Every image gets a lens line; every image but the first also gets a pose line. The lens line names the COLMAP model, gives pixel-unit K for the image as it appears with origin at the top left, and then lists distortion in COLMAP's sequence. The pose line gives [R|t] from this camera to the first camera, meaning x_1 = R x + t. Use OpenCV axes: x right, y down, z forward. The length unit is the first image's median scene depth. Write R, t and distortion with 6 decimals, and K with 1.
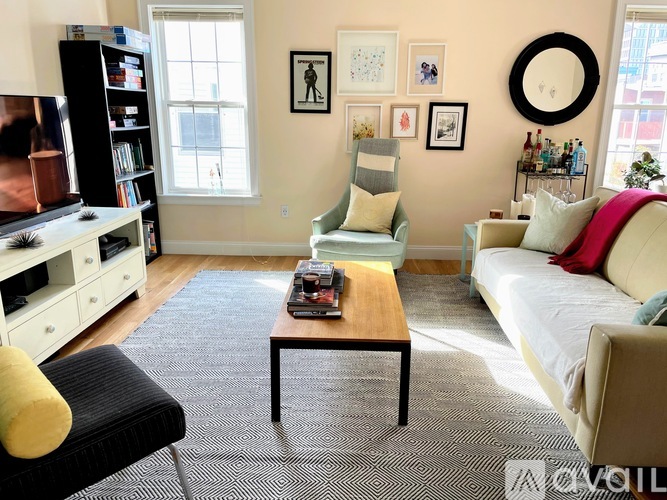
lens RADIAL K [[504.5, 0, 338.0], [0, 504.5, 249.8], [0, 0, 1]] dist [0.080877, -0.086490]
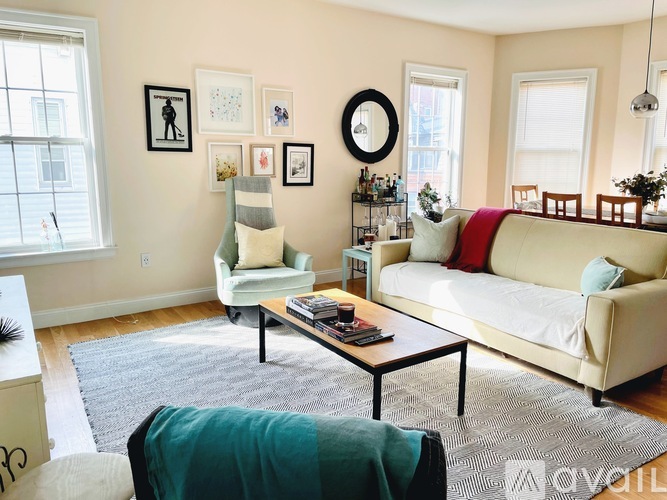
lens RADIAL K [[504.5, 0, 337.7], [0, 504.5, 251.1], [0, 0, 1]] dist [0.080877, -0.086490]
pose [[0.808003, -0.112471, 0.578344, -0.376974], [0.152768, 0.988033, -0.021288, -0.023386], [-0.569029, 0.105553, 0.815515, 0.086758]]
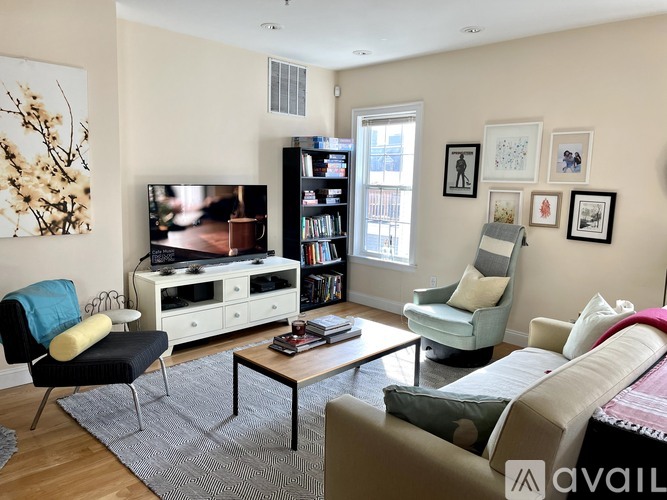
lens RADIAL K [[504.5, 0, 332.6], [0, 504.5, 251.8], [0, 0, 1]] dist [0.080877, -0.086490]
pose [[0.732636, 0.108337, -0.671943, 0.511474], [-0.190547, 0.980420, -0.049686, -0.047137], [0.653403, 0.164438, 0.738935, 0.026642]]
